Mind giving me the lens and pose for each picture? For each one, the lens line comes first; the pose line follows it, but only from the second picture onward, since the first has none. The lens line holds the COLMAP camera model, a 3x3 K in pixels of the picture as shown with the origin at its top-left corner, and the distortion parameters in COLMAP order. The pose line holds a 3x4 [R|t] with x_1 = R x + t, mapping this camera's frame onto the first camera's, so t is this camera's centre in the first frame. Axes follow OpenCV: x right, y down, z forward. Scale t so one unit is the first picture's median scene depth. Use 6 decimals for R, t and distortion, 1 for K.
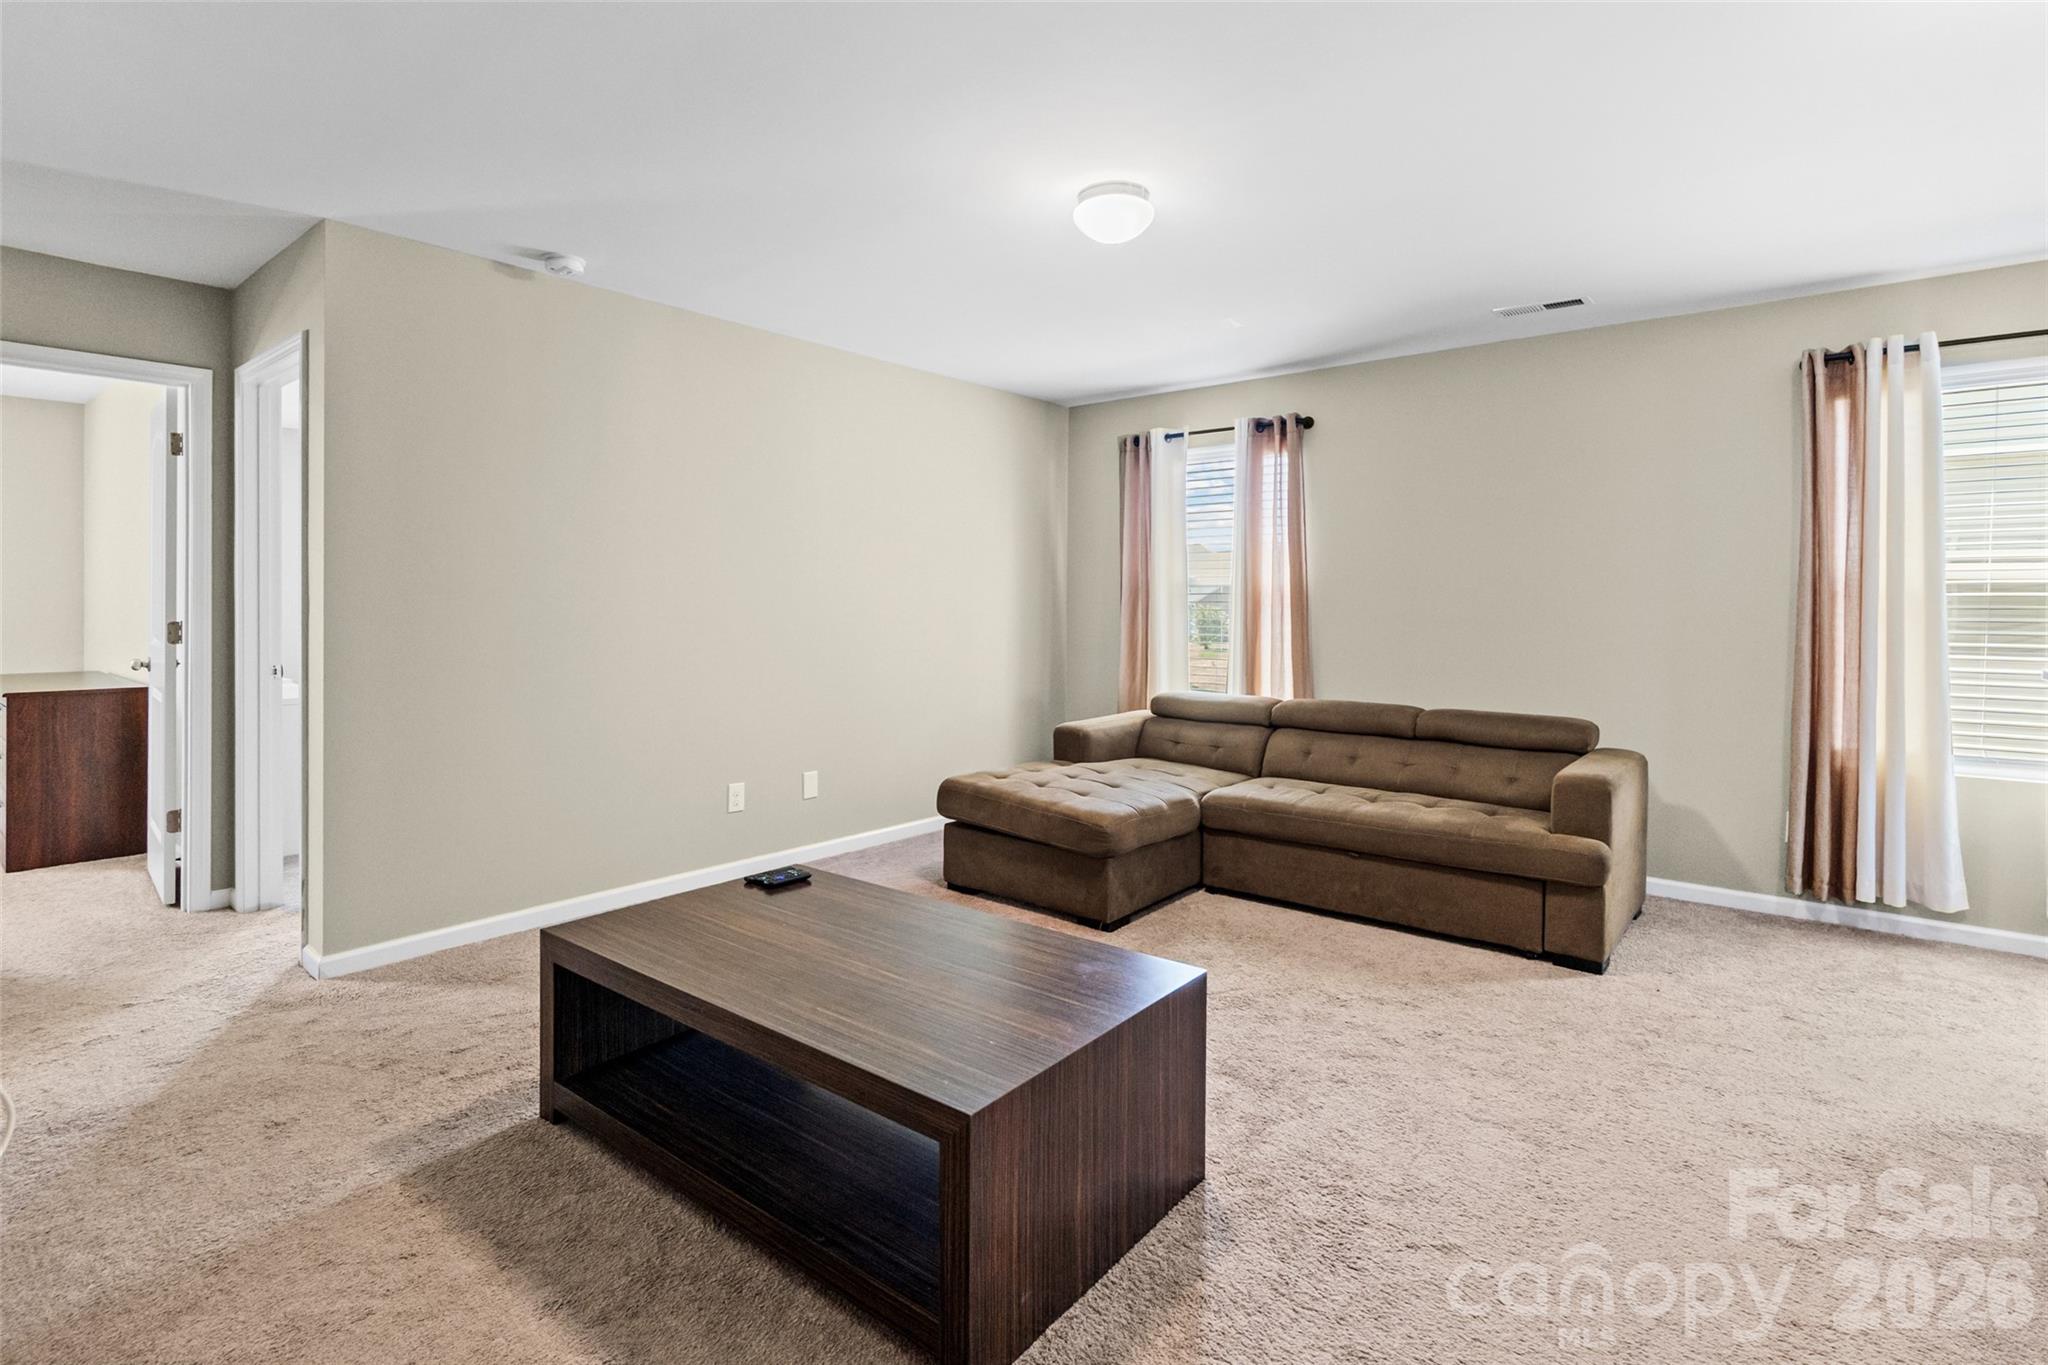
lens RADIAL K [[963.9, 0, 1025.2], [0, 963.9, 631.0], [0, 0, 1]] dist [-0.000865, -0.000129]
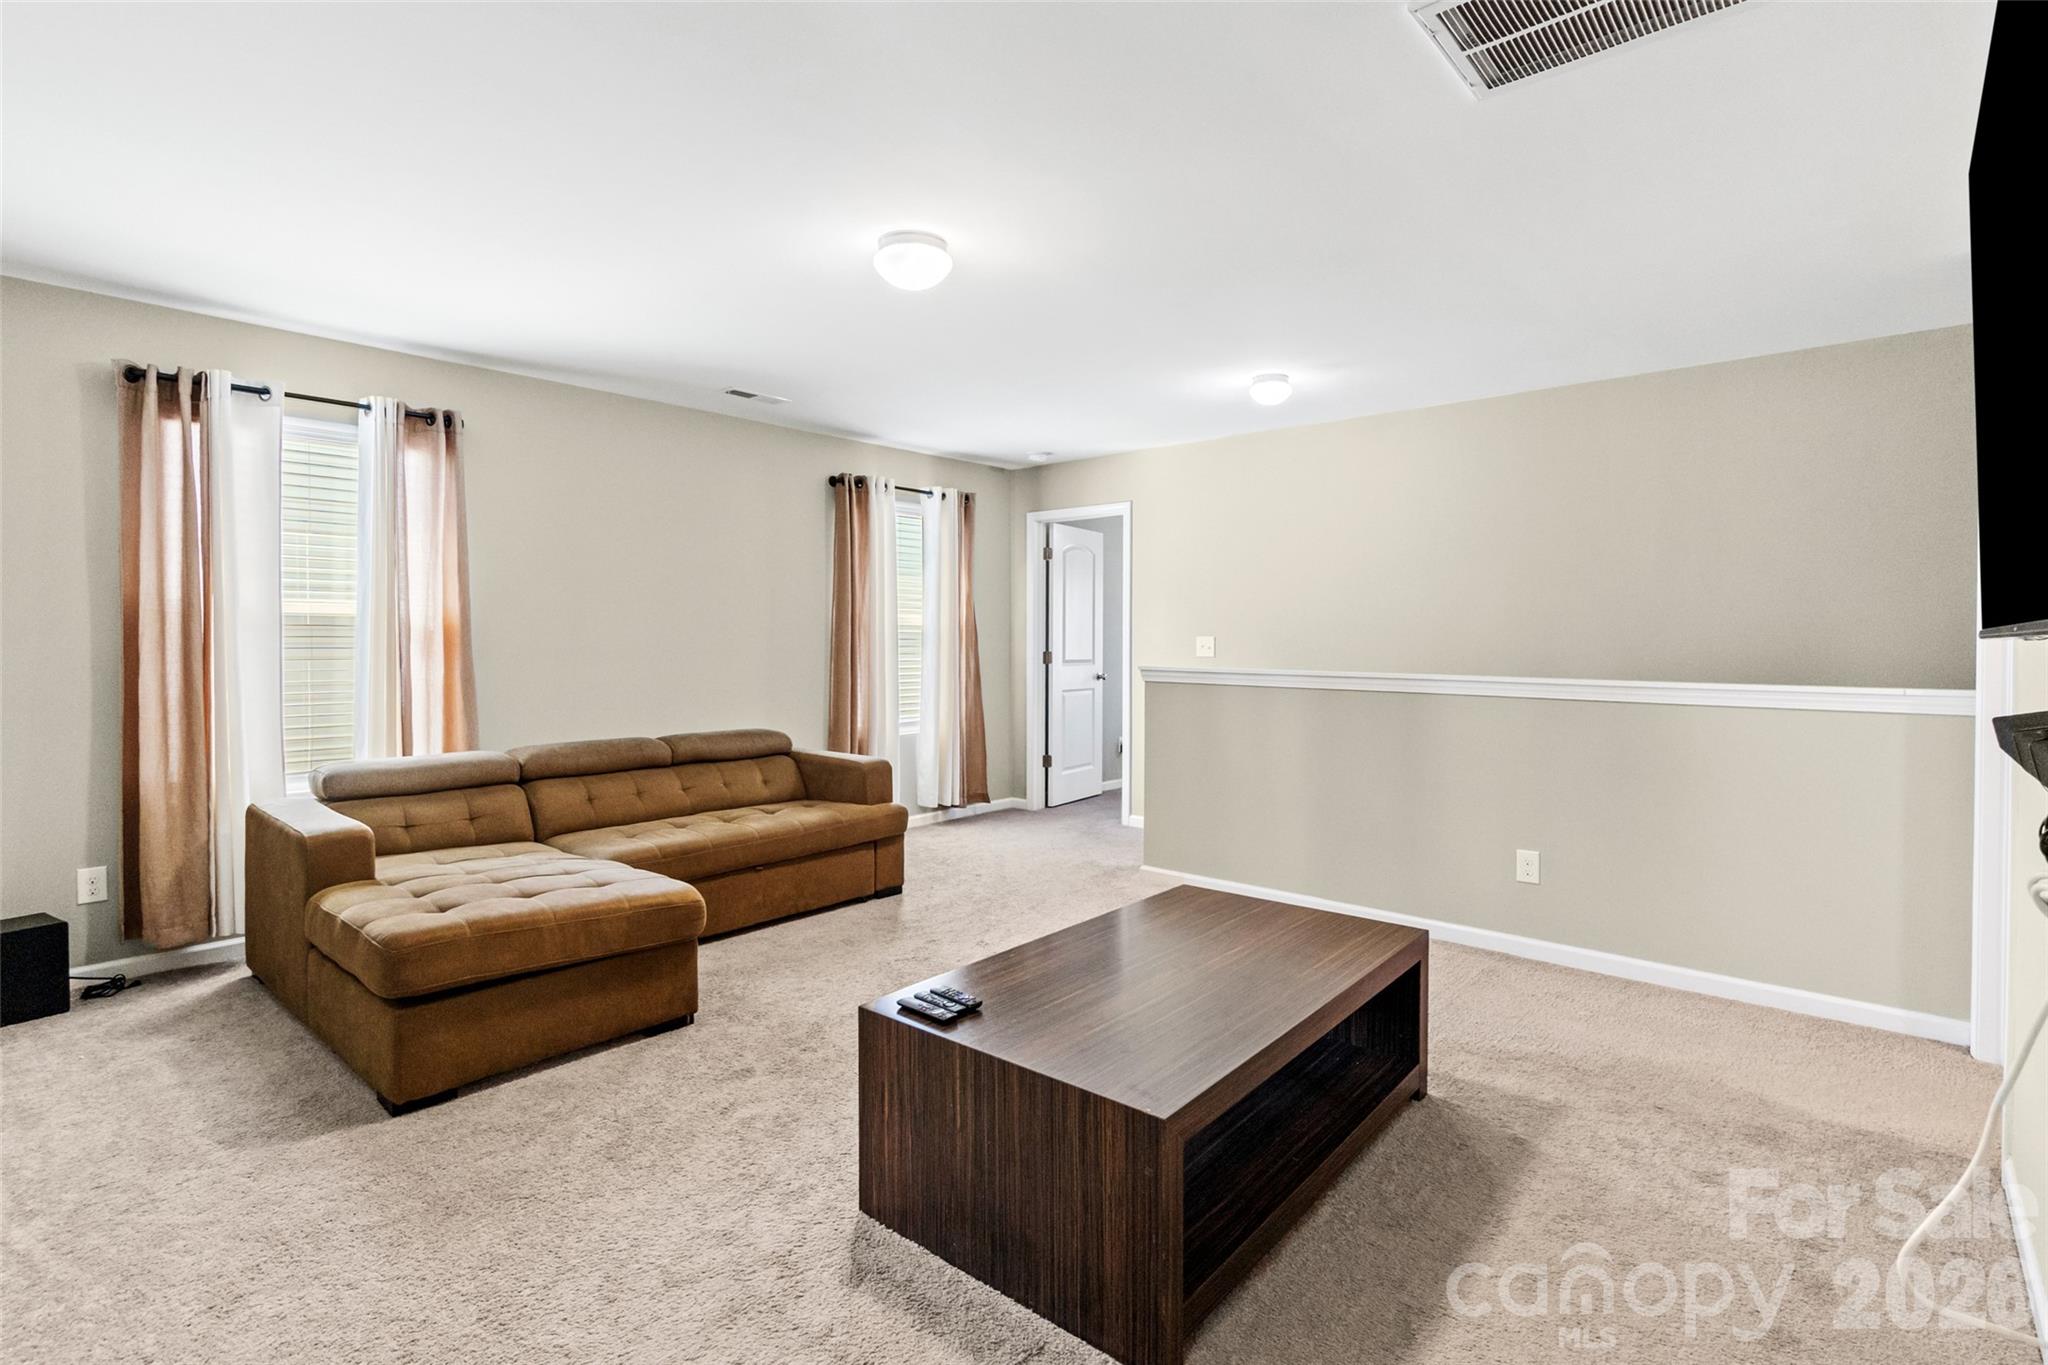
lens RADIAL K [[975.6, 0, 1026.7], [0, 975.6, 652.7], [0, 0, 1]] dist [0.001265, 0.000436]
pose [[0.049514, -0.022567, 0.998518, -0.621108], [0.026674, 0.999418, 0.021265, -0.023668], [-0.998417, 0.025582, 0.050087, 0.529019]]
